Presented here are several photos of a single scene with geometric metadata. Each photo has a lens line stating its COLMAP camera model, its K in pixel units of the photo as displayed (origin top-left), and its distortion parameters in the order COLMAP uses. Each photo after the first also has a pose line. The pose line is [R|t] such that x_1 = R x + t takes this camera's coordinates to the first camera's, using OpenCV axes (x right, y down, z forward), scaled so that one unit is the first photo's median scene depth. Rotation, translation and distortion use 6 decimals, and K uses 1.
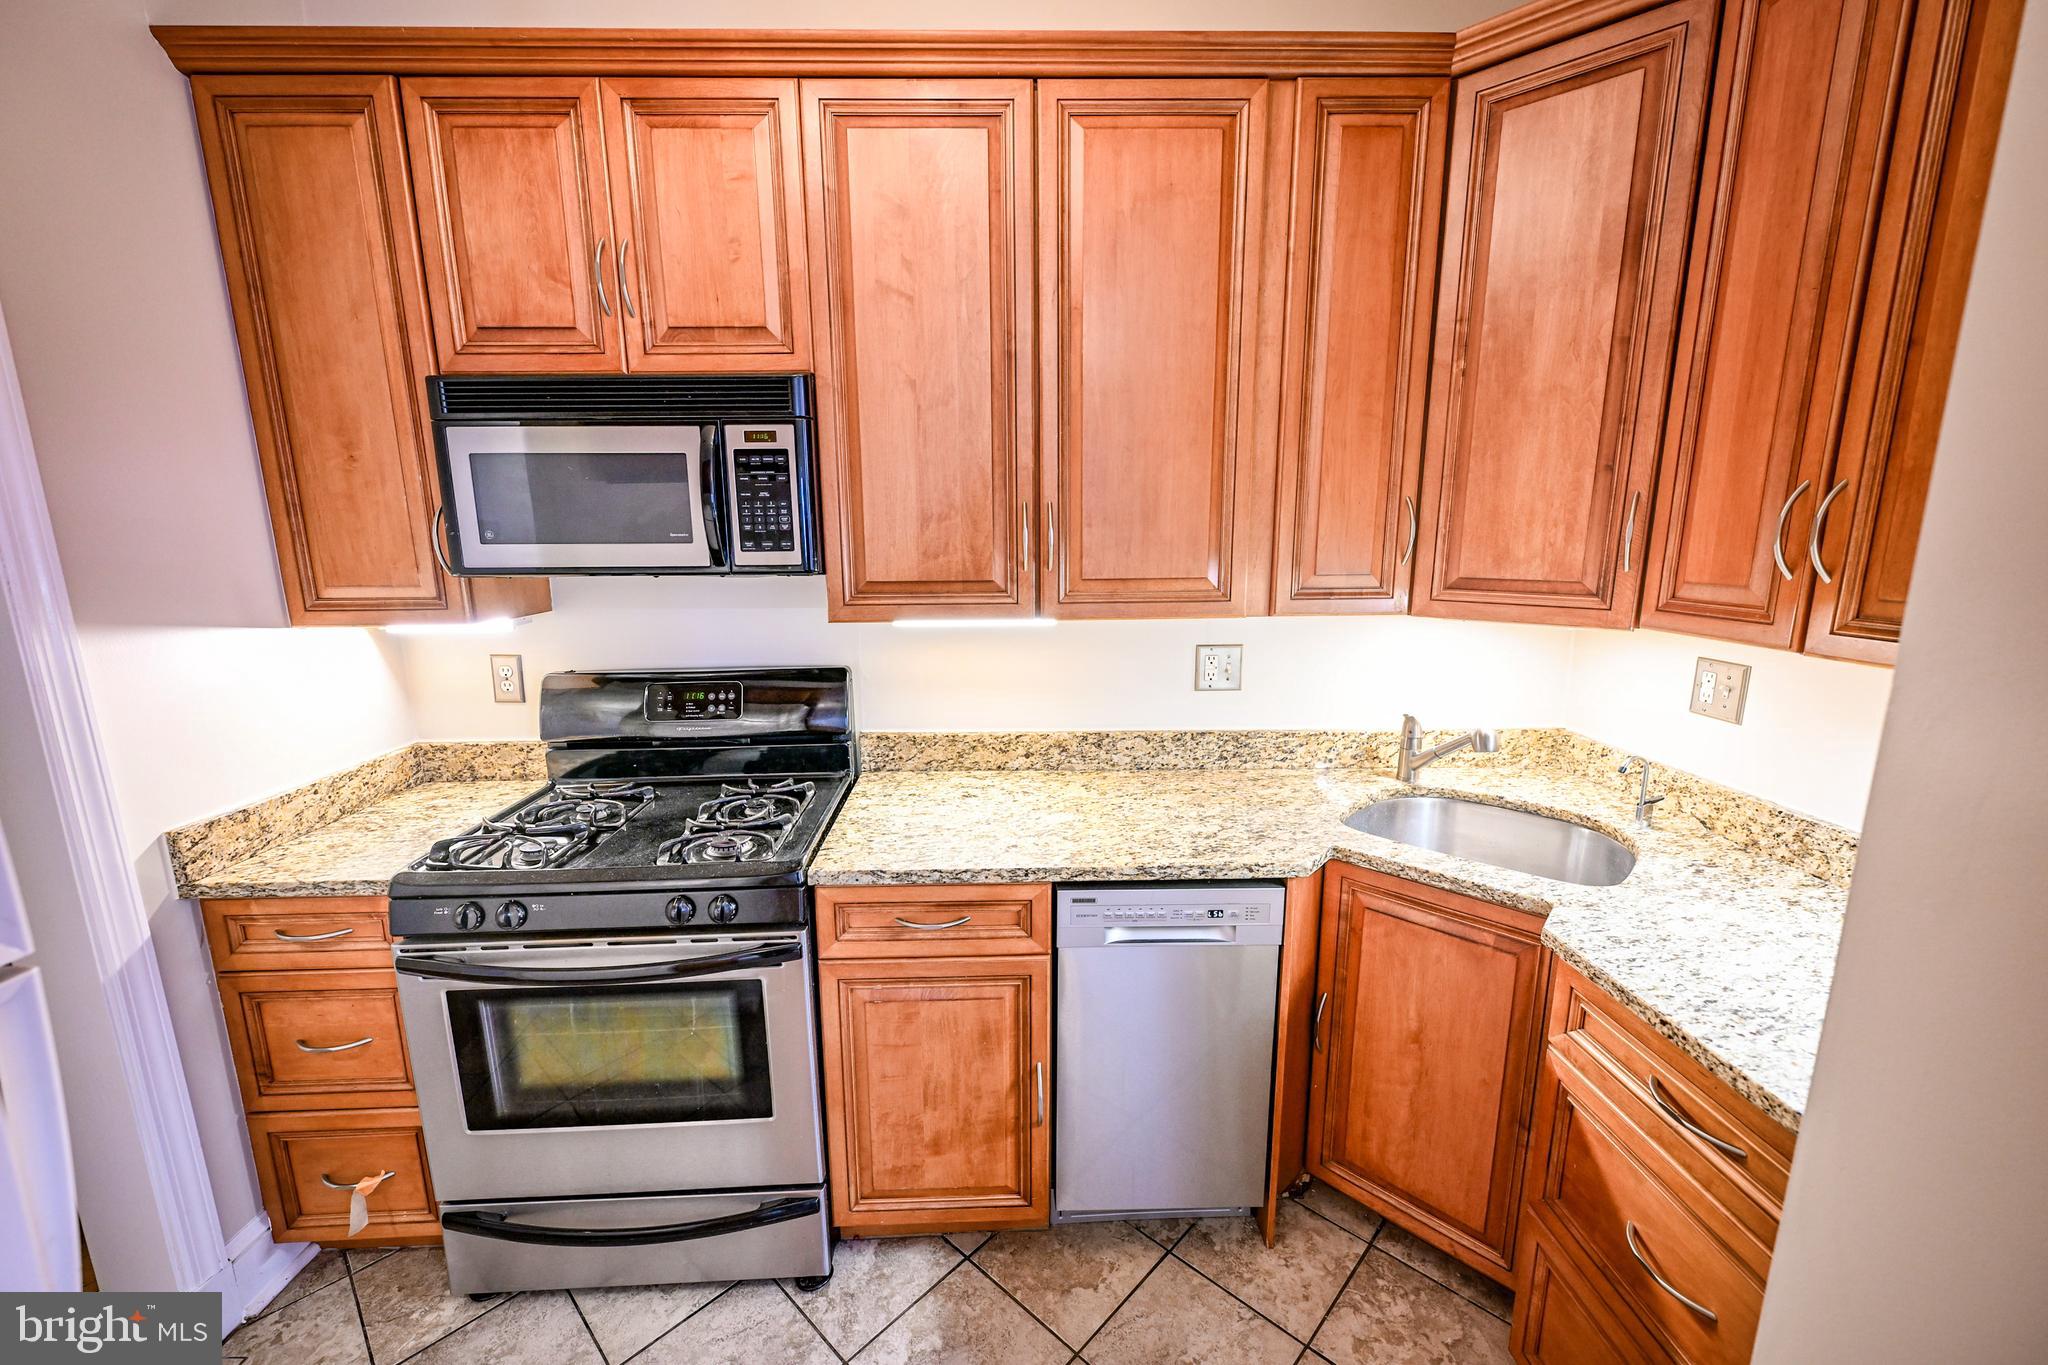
lens RADIAL K [[805.8, 0, 1024.0], [0, 805.8, 682.5], [0, 0, 1]] dist [0.001880, 0.000231]
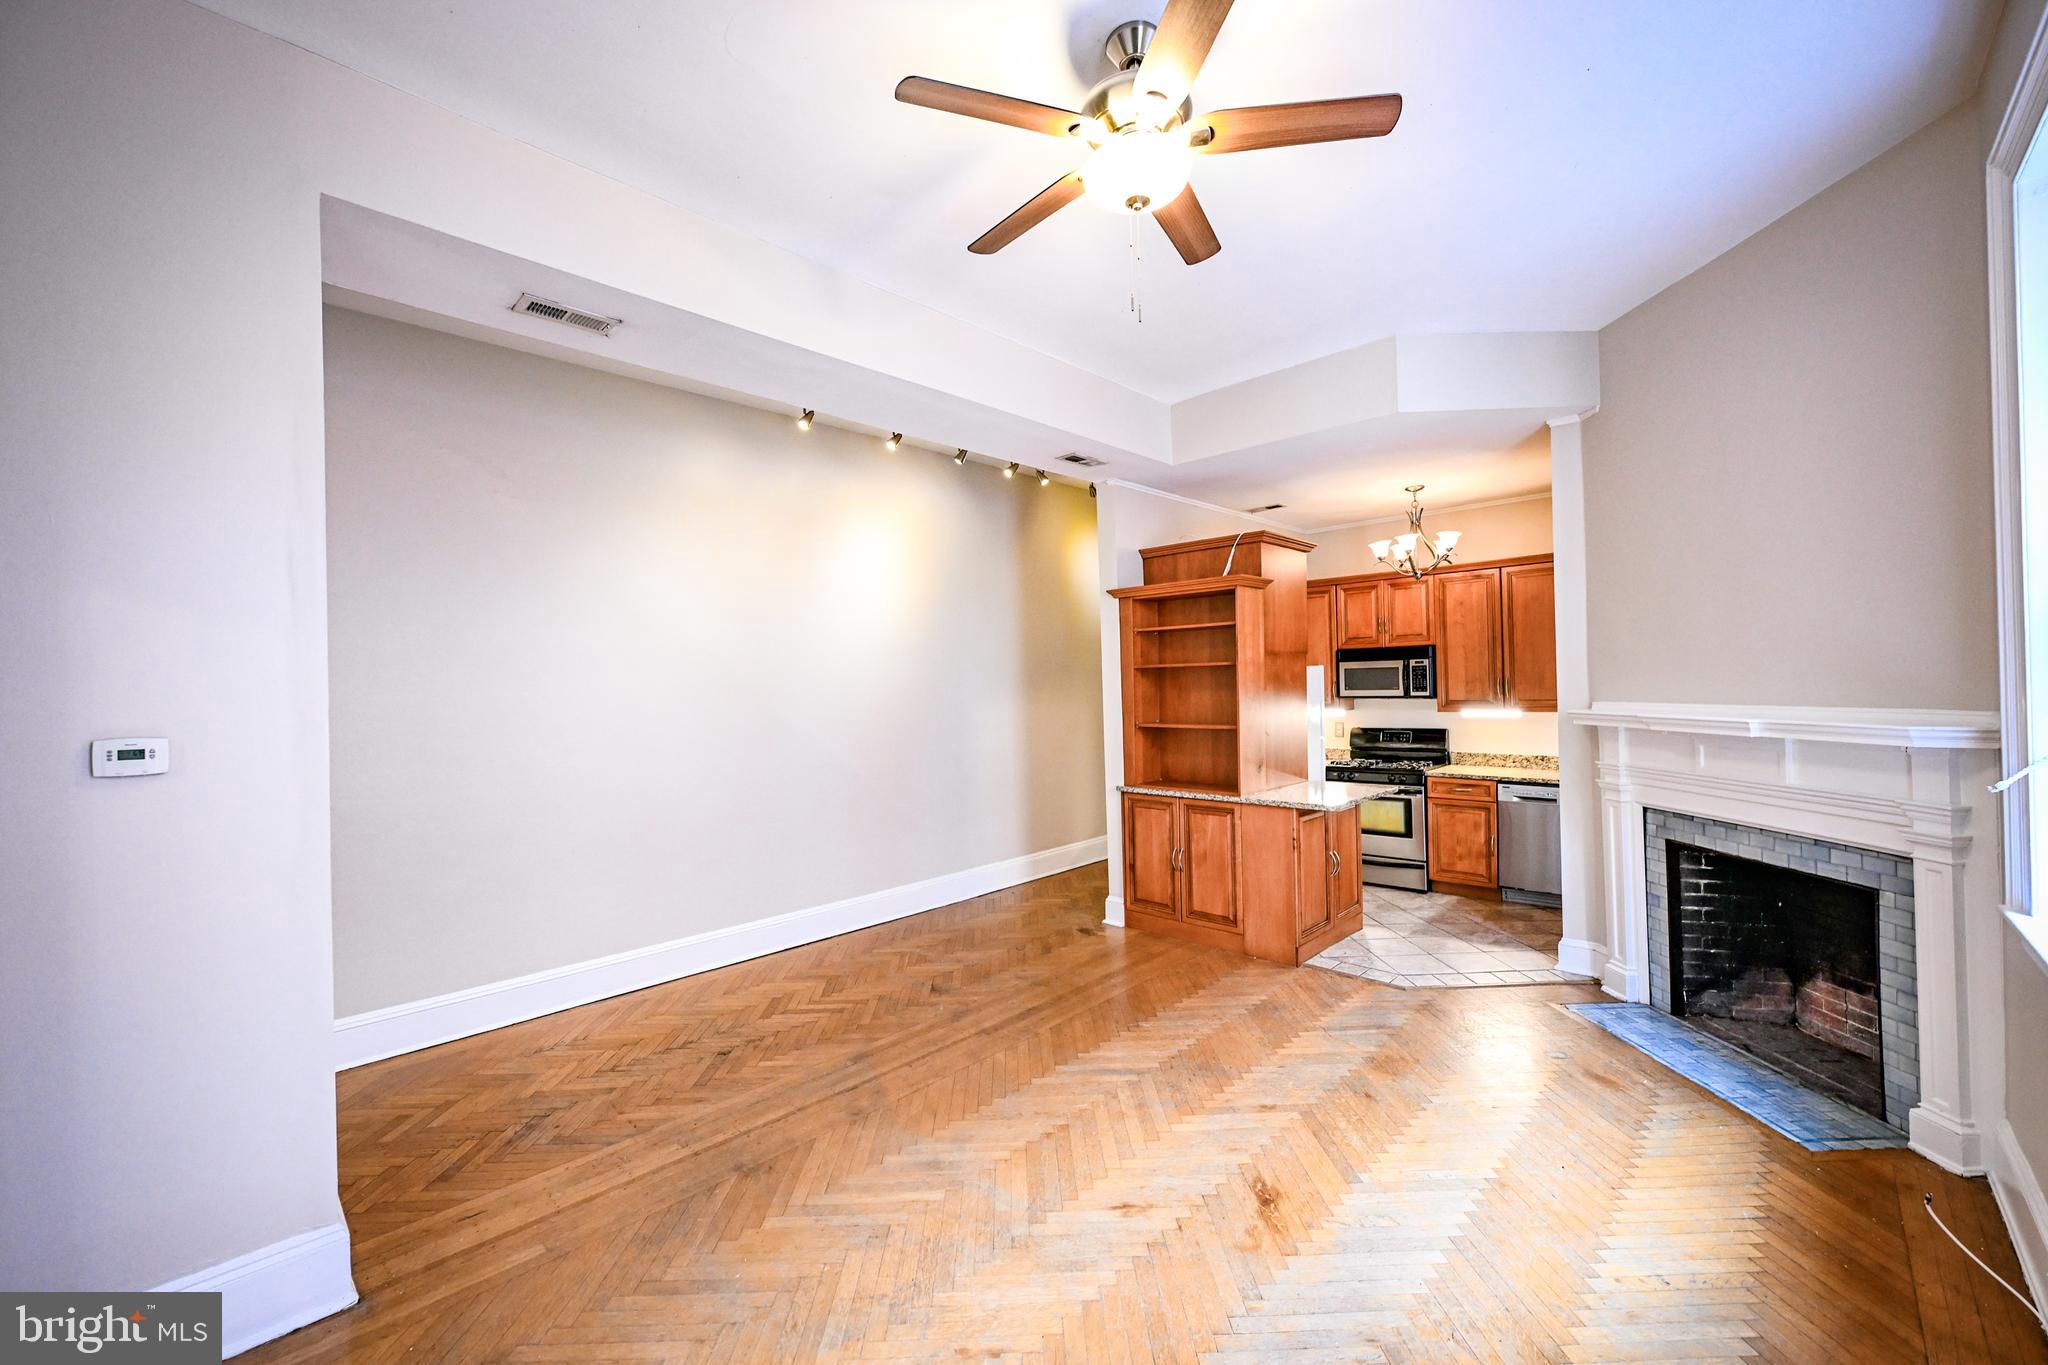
lens RADIAL K [[805.8, 0, 1024.0], [0, 805.8, 682.5], [0, 0, 1]] dist [0.001880, 0.000231]
pose [[0.692836, -0.012457, -0.720988, 1.127253], [-0.117093, 0.984637, -0.129533, 0.503197], [0.711525, 0.174167, 0.680734, -2.912593]]
